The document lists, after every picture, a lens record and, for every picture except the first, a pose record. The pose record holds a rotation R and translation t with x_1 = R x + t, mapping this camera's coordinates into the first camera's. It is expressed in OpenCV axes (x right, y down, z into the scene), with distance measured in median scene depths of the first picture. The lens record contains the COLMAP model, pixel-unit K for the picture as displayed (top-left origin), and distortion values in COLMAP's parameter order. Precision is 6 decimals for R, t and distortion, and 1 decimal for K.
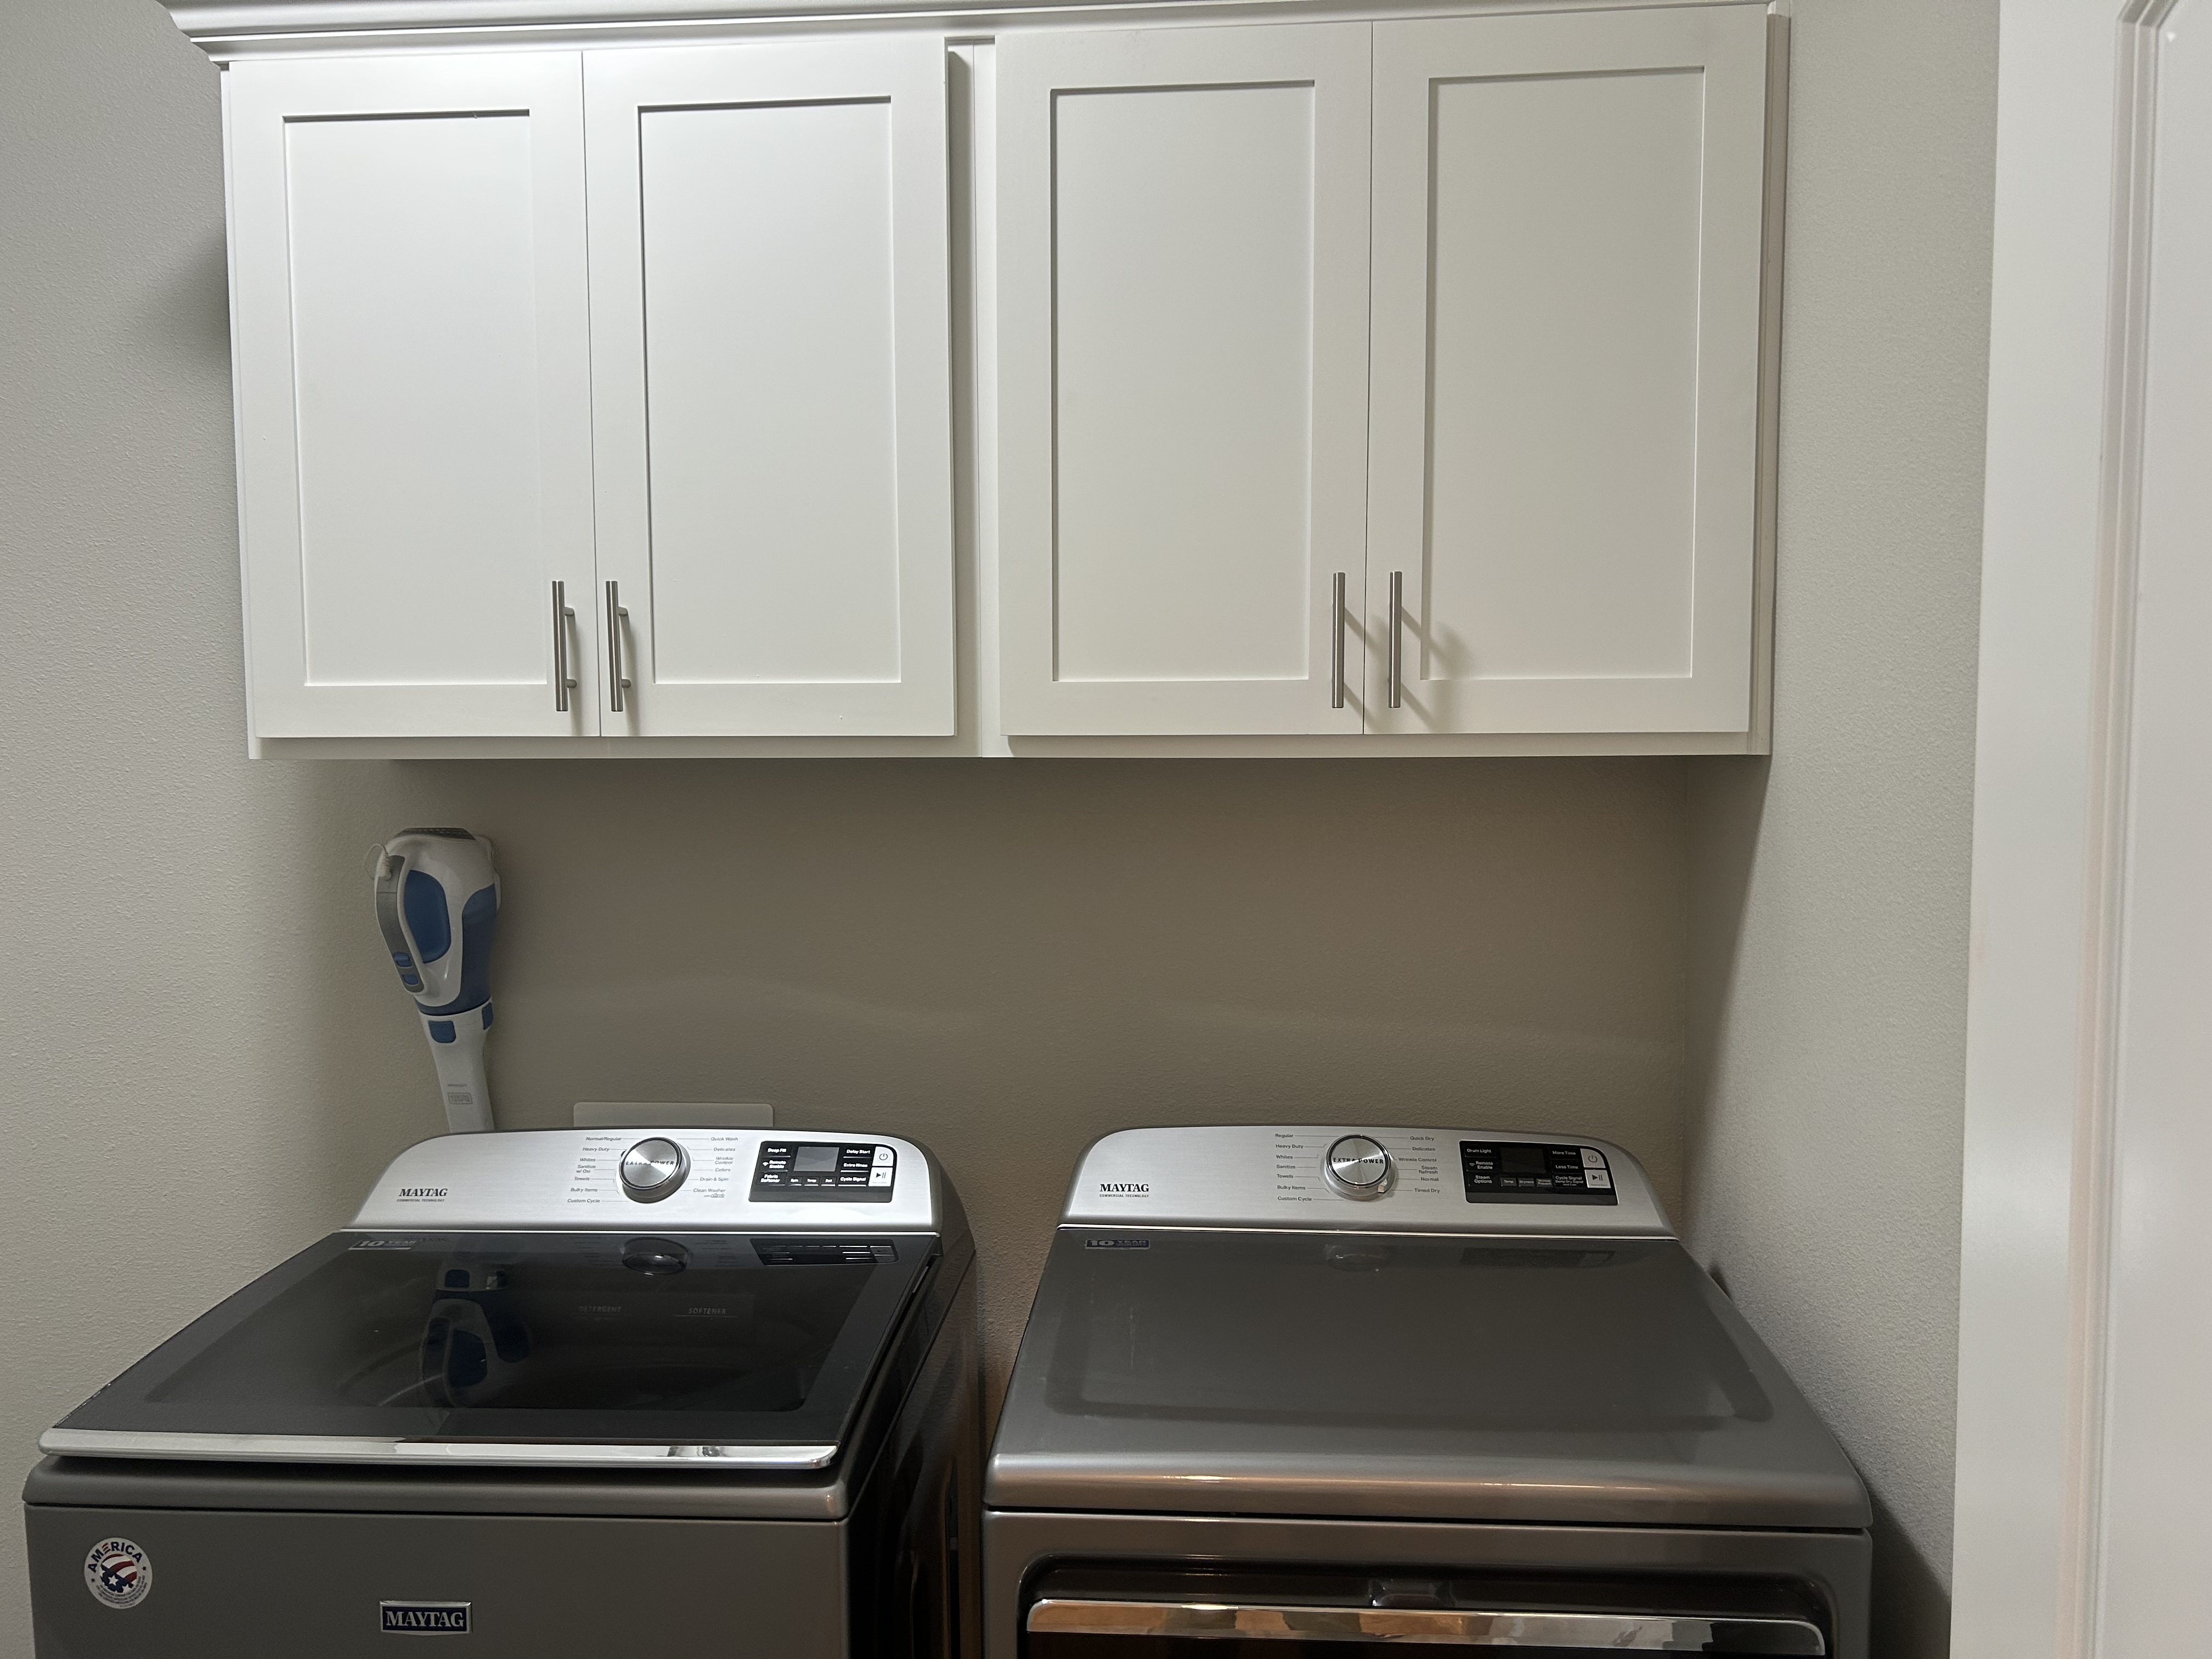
lens RADIAL K [[1664.9, 0, 1106.8], [0, 1664.9, 829.1], [0, 0, 1]] dist [0.064170, -0.081894]
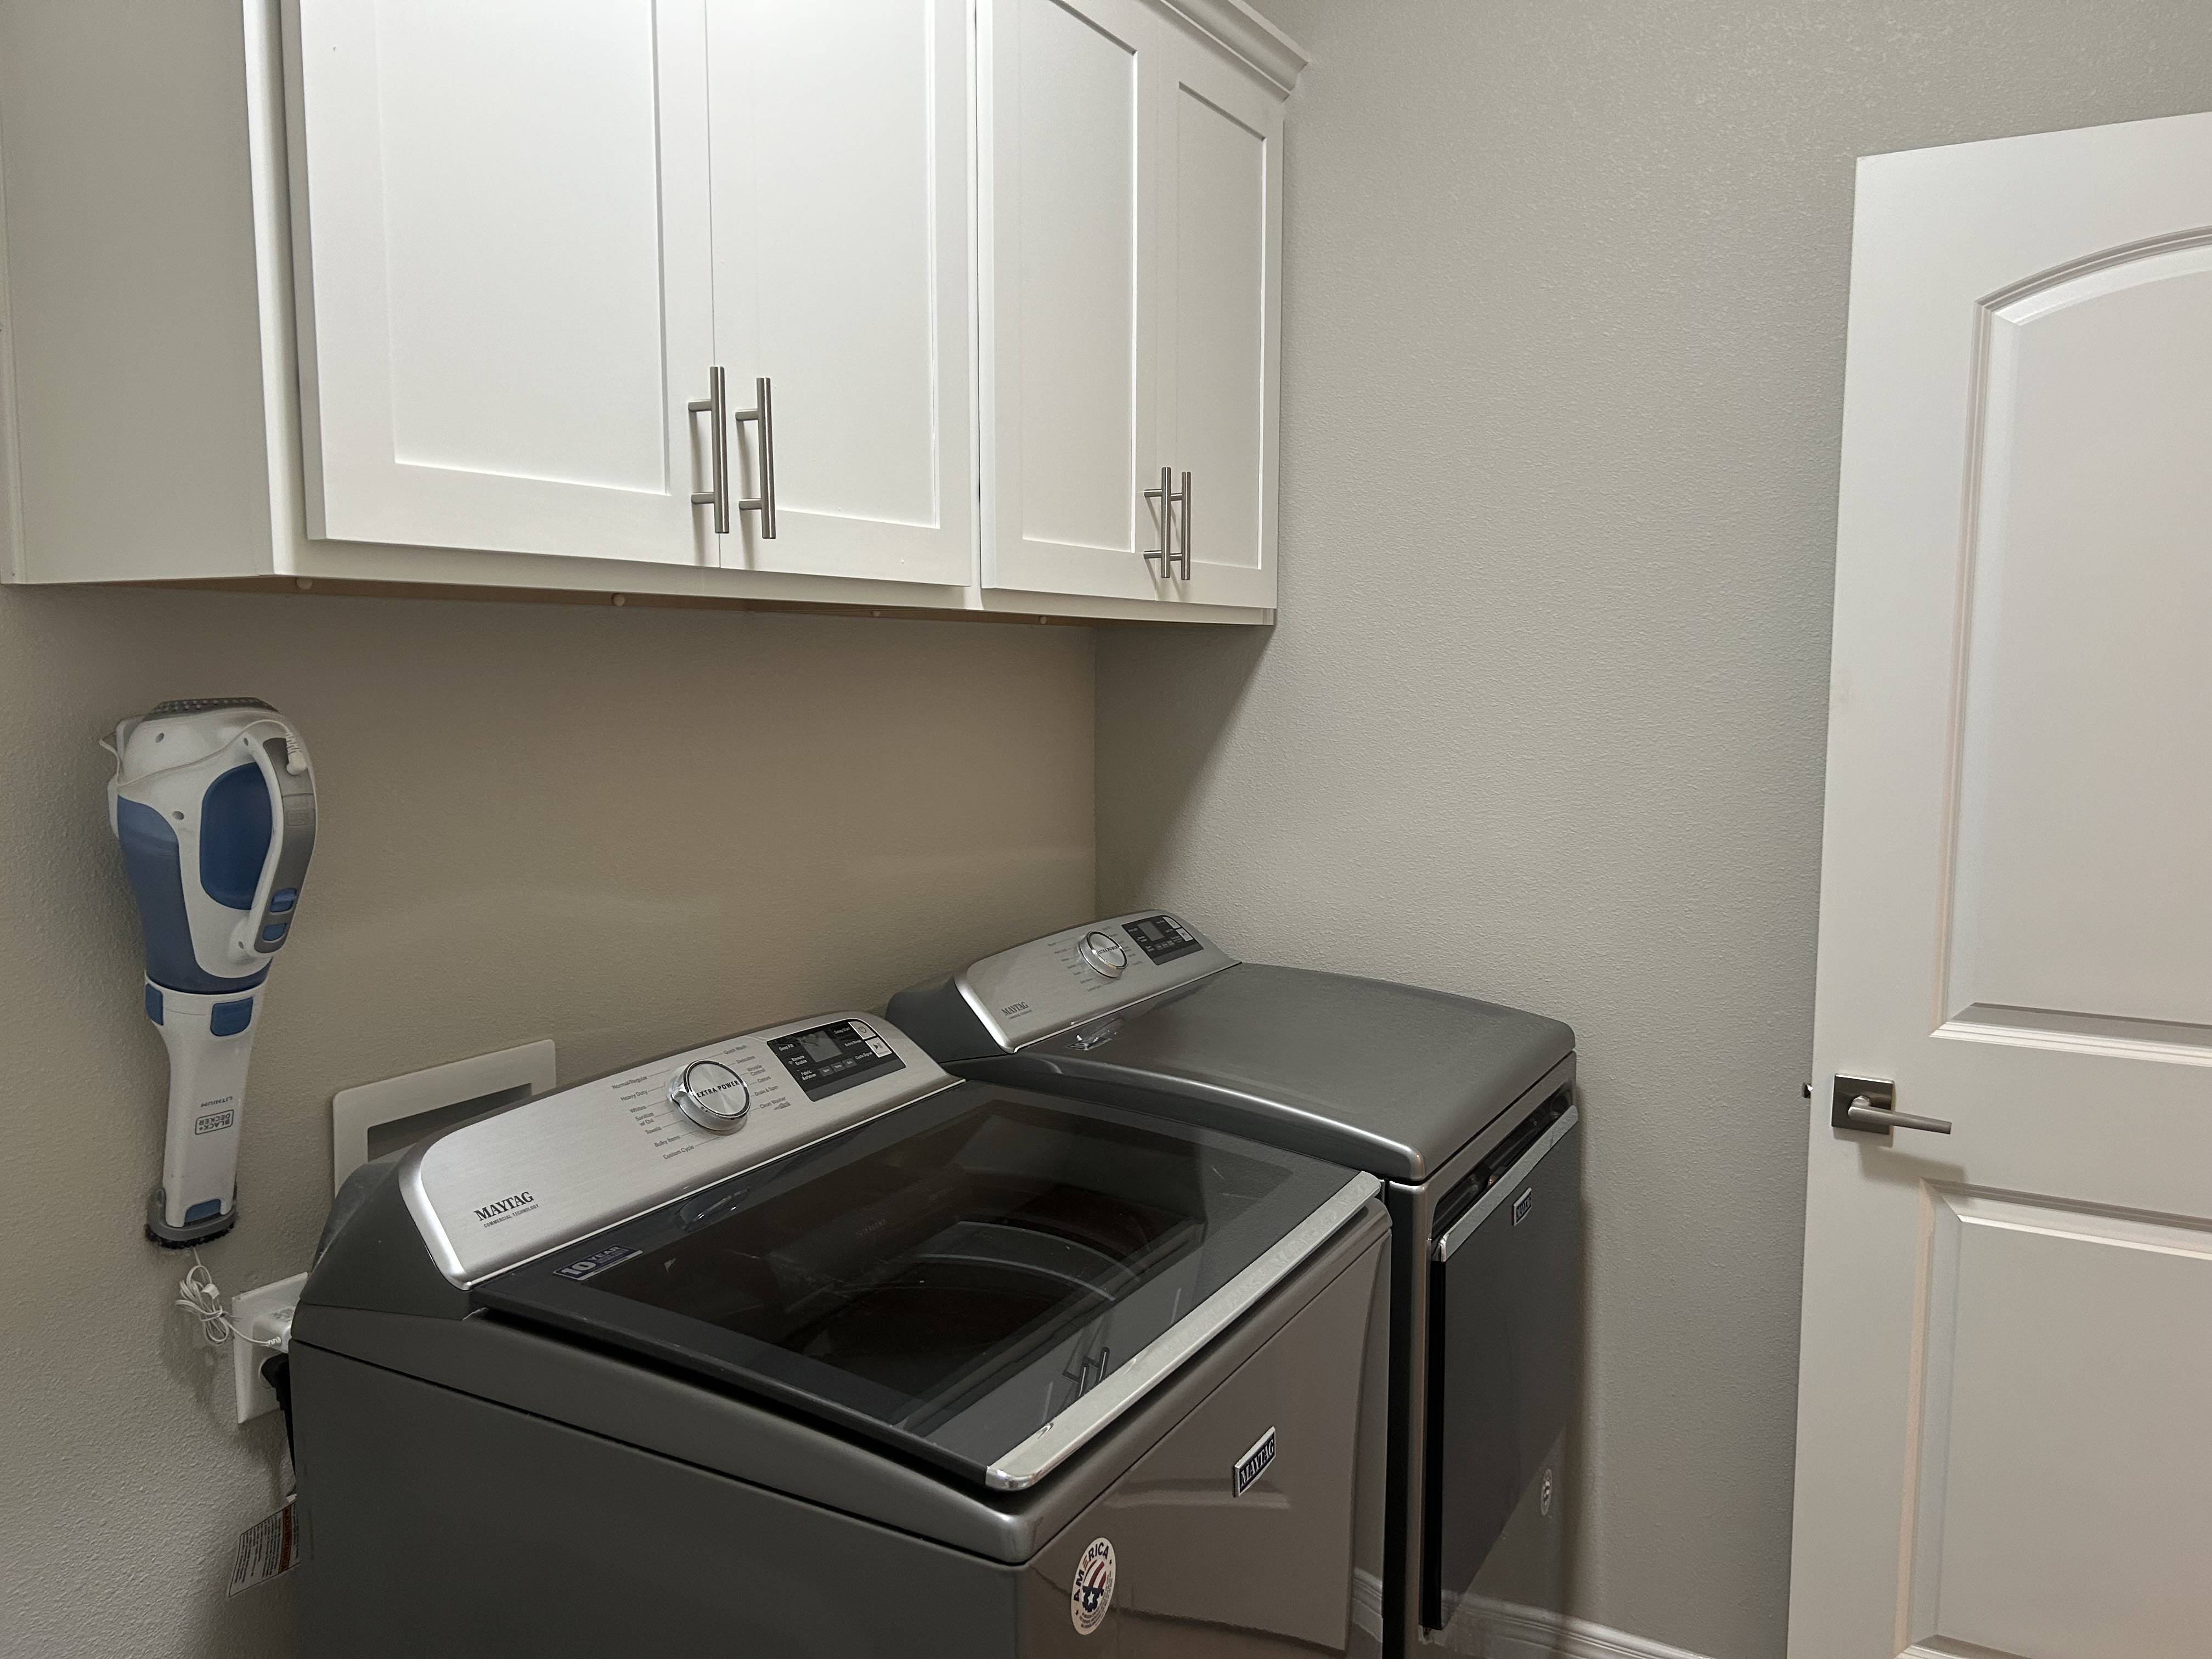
lens RADIAL K [[1664.9, 0, 1096.2], [0, 1664.9, 829.9], [0, 0, 1]] dist [0.064170, -0.081894]
pose [[0.410560, -0.088264, 0.907552, -0.980140], [0.041418, 0.996082, 0.078137, 0.014636], [-0.910892, 0.005509, 0.412607, 0.508763]]
